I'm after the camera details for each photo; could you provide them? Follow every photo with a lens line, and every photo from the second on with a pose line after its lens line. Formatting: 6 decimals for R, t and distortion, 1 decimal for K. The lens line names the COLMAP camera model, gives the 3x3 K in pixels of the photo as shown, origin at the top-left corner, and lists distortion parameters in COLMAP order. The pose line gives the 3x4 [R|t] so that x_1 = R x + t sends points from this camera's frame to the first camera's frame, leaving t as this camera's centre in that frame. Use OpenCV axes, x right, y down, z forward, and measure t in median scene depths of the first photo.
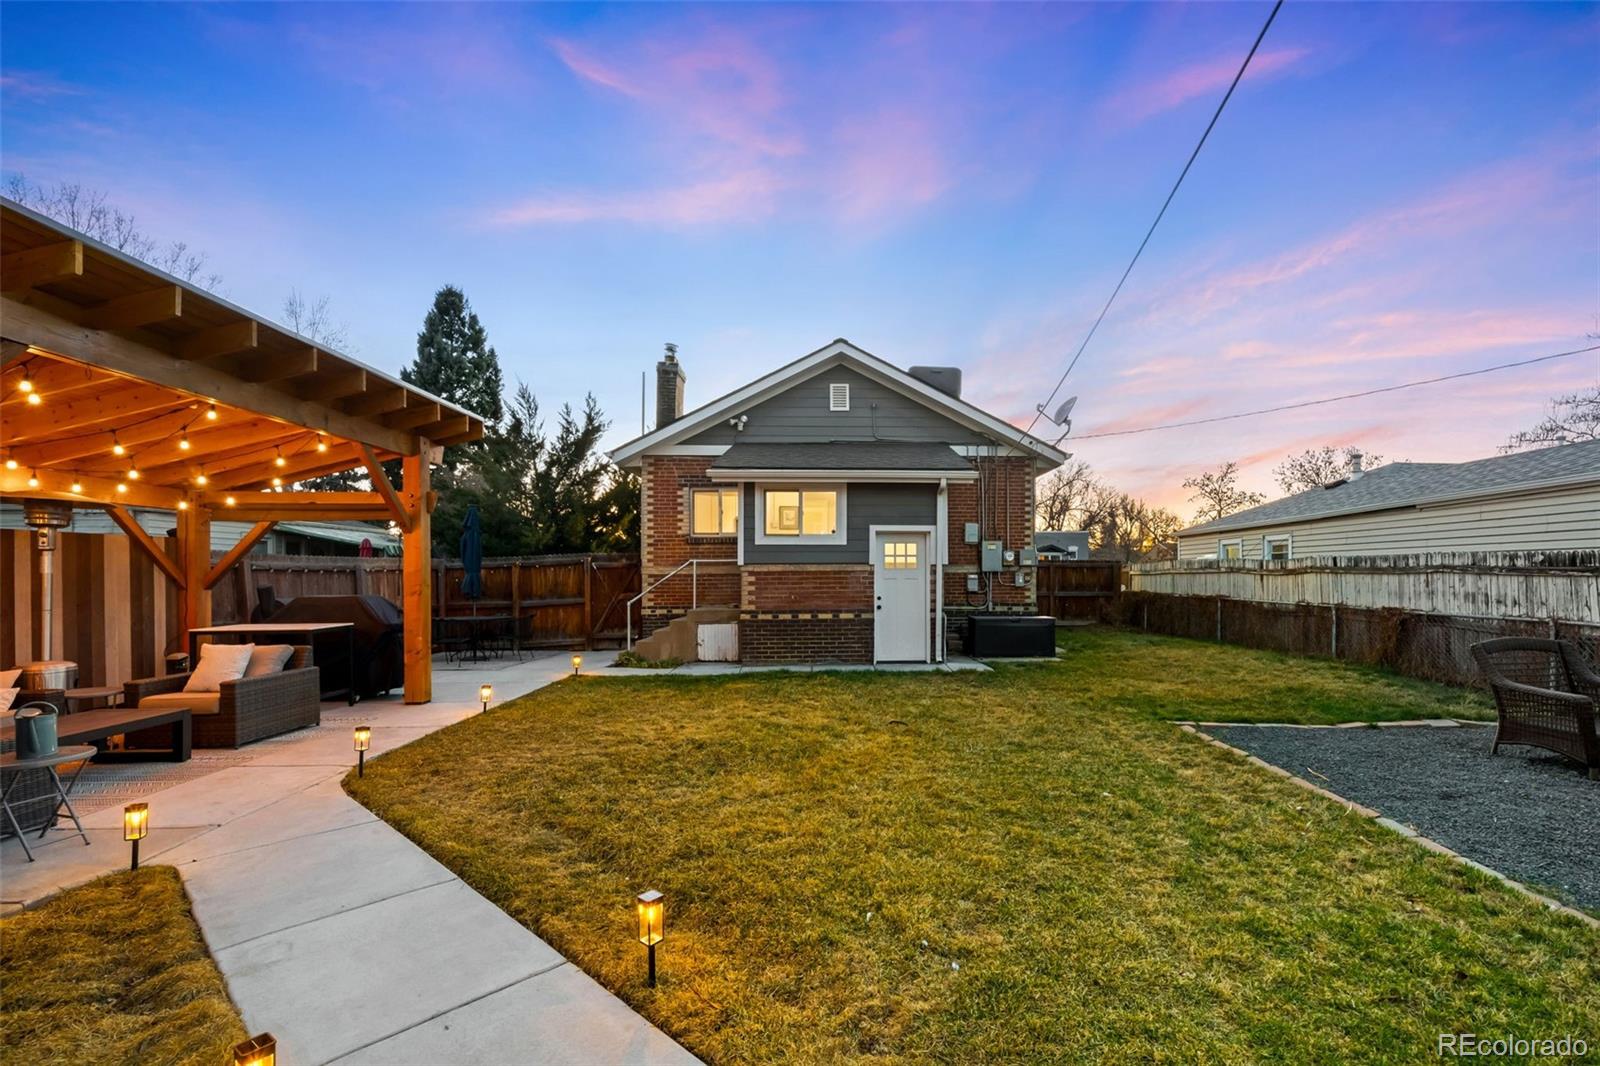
lens RADIAL K [[703.1, 0, 828.9], [0, 703.1, 573.0], [0, 0, 1]] dist [-0.001775, 0.000323]
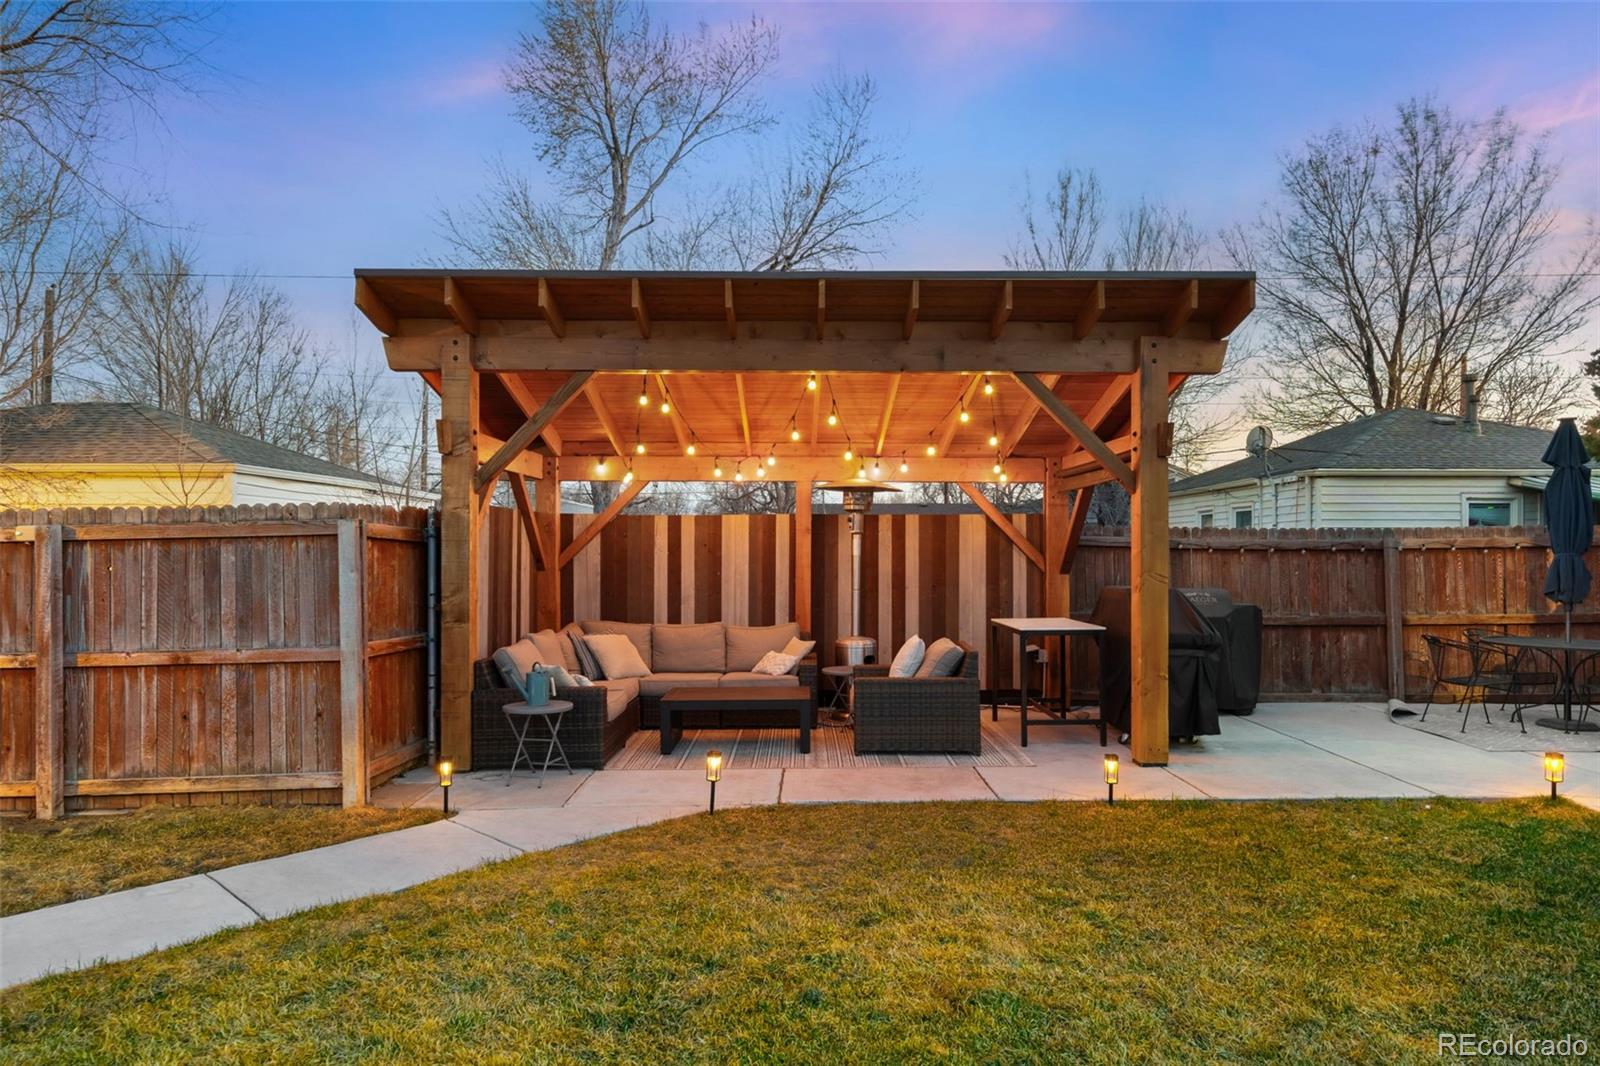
lens RADIAL K [[956.8, 0, 804.0], [0, 956.8, 546.7], [0, 0, 1]] dist [0.000836, 0.001748]
pose [[-0.007904, -0.001201, -0.999968, 0.200833], [0.002388, 0.999996, -0.001220, -0.005747], [0.999966, -0.002398, -0.007901, 0.515880]]
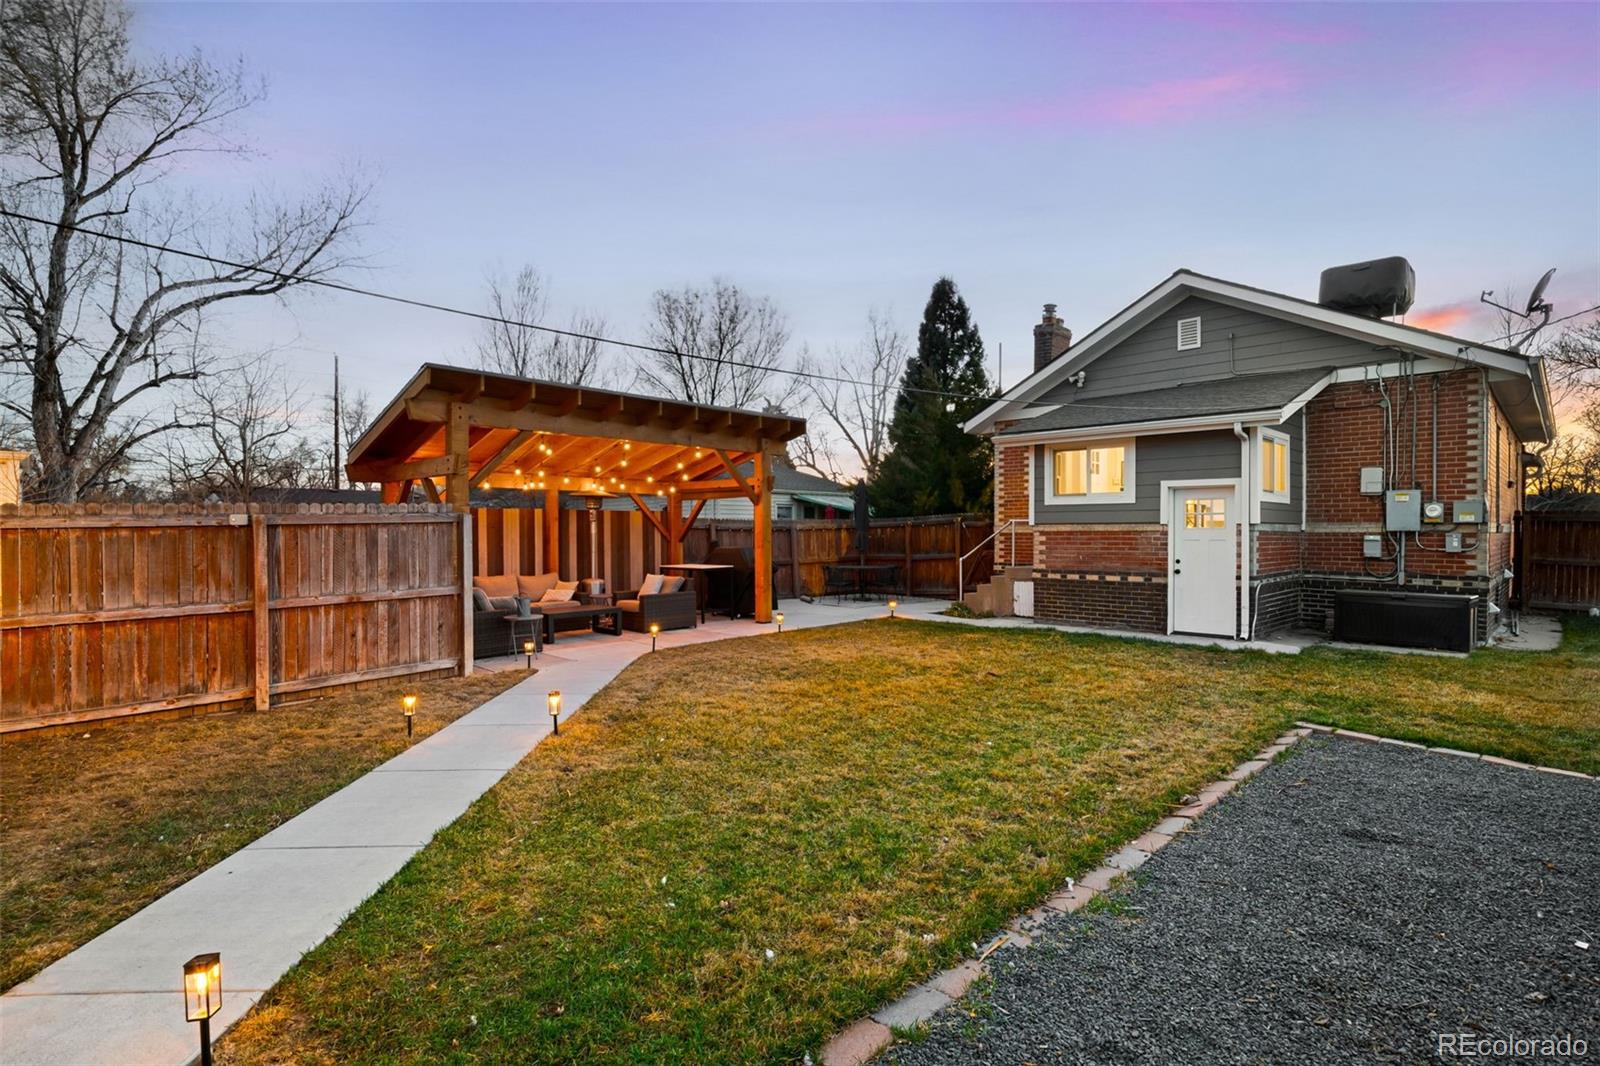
lens RADIAL K [[743.9, 0, 798.9], [0, 743.9, 531.9], [0, 0, 1]] dist [-0.005401, -0.000281]
pose [[0.690979, 0.003708, -0.722865, 0.422274], [0.000952, 0.999981, 0.006040, -0.008097], [0.722874, -0.004862, 0.690963, -0.002509]]
